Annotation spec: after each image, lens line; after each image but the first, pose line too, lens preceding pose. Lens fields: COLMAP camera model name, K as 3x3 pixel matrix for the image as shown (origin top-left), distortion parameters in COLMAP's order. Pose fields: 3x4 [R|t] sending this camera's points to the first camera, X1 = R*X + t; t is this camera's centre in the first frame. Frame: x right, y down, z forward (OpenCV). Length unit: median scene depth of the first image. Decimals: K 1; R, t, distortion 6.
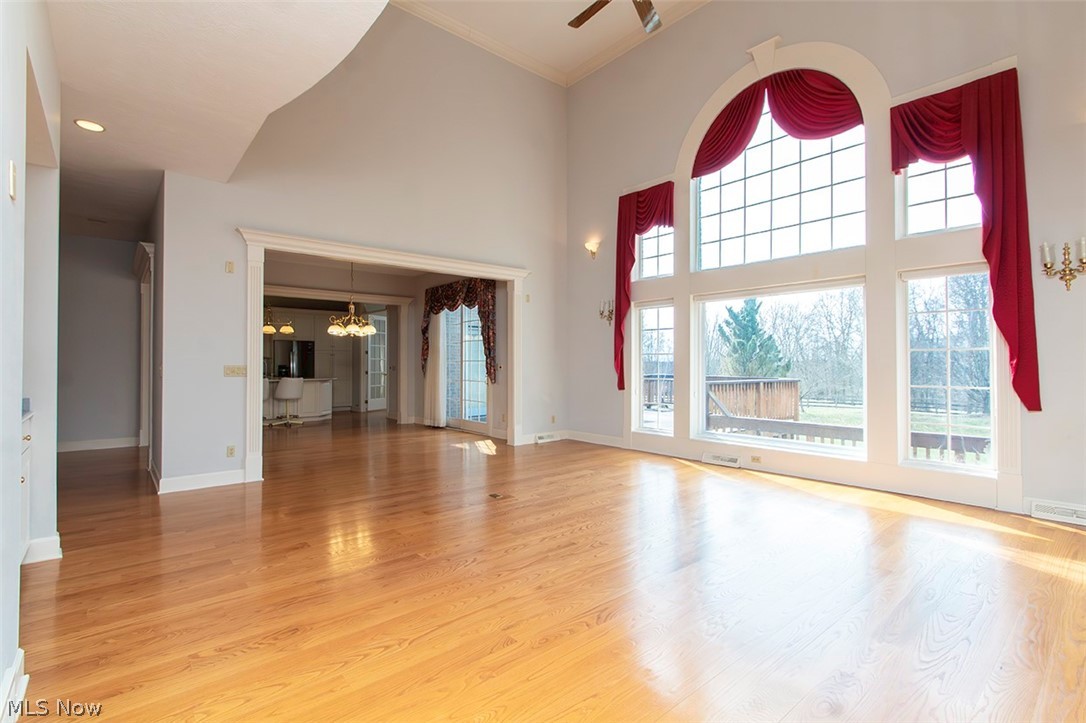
lens RADIAL K [[506.9, 0, 537.7], [0, 506.9, 355.8], [0, 0, 1]] dist [-0.000688, -0.000054]
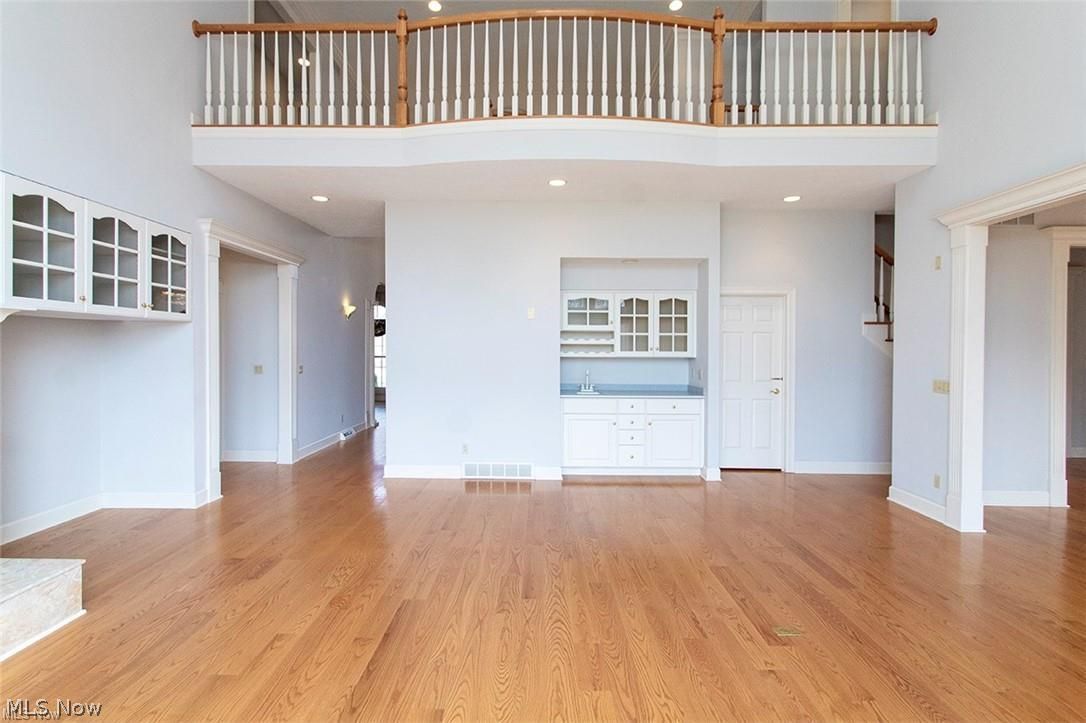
lens RADIAL K [[506.9, 0, 537.7], [0, 506.9, 355.8], [0, 0, 1]] dist [-0.000688, -0.000054]
pose [[-0.659180, 0.008078, -0.751942, 0.574884], [0.007980, 0.999961, 0.003747, -0.036789], [0.751943, -0.003531, -0.659219, 1.290608]]
